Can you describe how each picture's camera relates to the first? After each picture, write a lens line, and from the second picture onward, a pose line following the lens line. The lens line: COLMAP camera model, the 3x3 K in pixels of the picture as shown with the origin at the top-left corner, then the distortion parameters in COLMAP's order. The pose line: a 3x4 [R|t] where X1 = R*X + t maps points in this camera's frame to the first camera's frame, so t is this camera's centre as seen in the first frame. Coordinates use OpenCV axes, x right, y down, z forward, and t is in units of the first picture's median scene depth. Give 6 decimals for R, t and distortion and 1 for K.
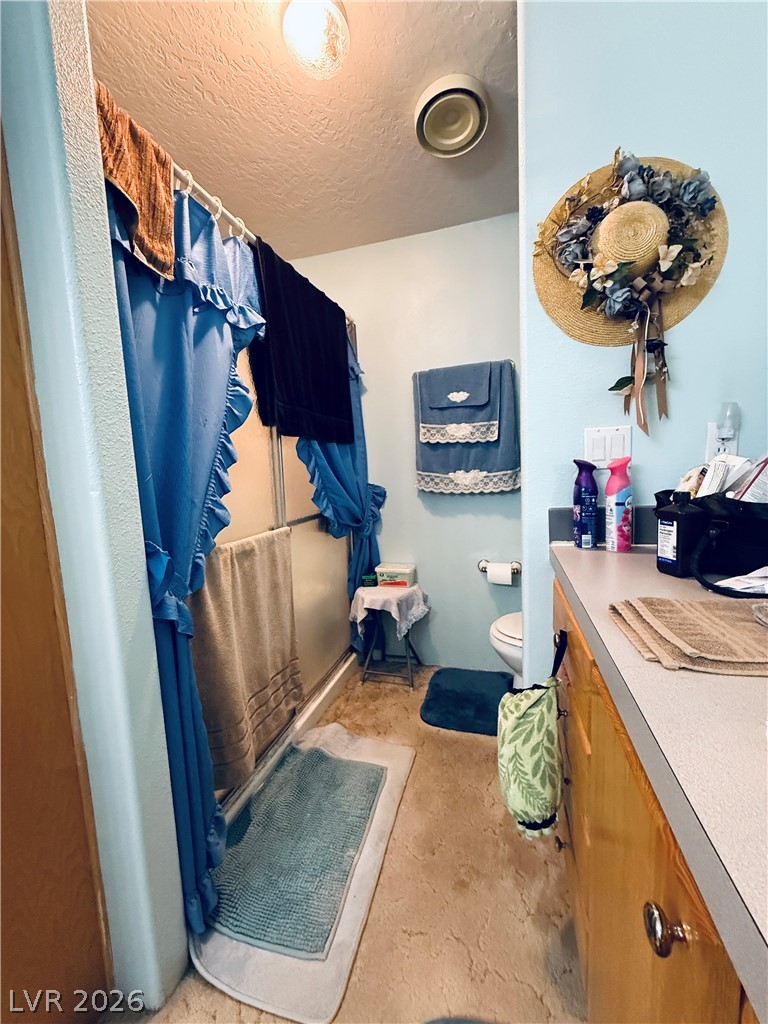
lens RADIAL K [[408.2, 0, 383.7], [0, 408.2, 509.2], [0, 0, 1]] dist [-0.001218, 0.000512]
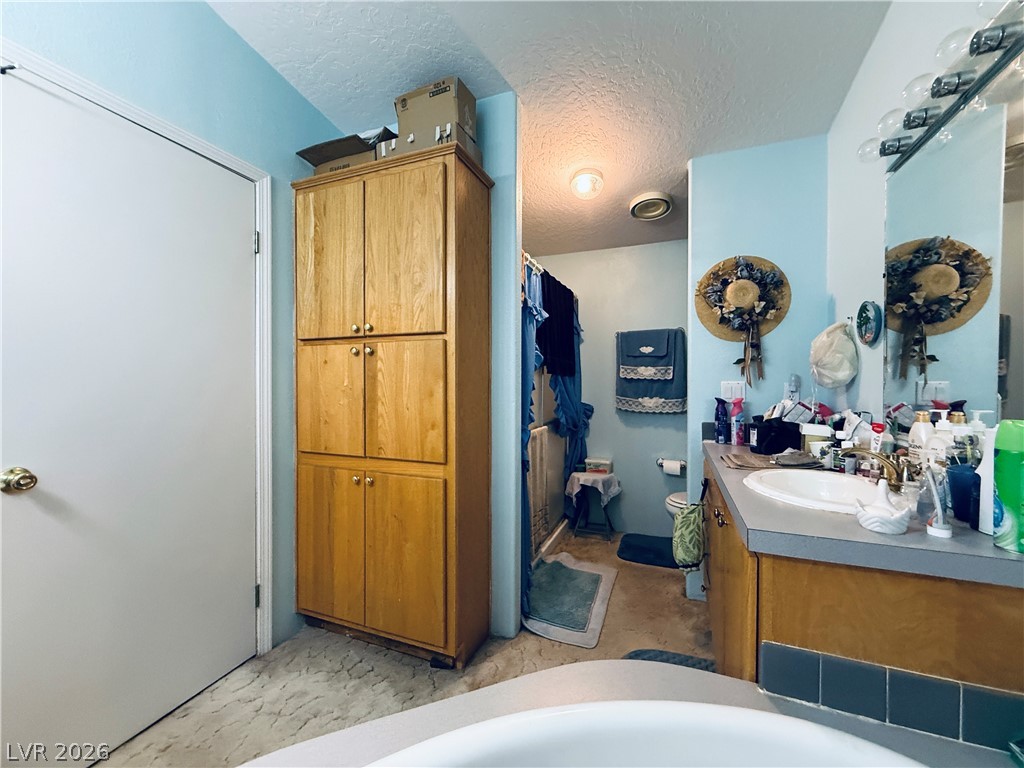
lens RADIAL K [[408.2, 0, 510.7], [0, 408.2, 385.5], [0, 0, 1]] dist [-0.001218, 0.000512]
pose [[0.994844, 0.046649, -0.090052, -0.267918], [-0.054975, 0.994212, -0.092304, 0.044209], [0.085225, 0.096779, 0.991650, -0.822577]]
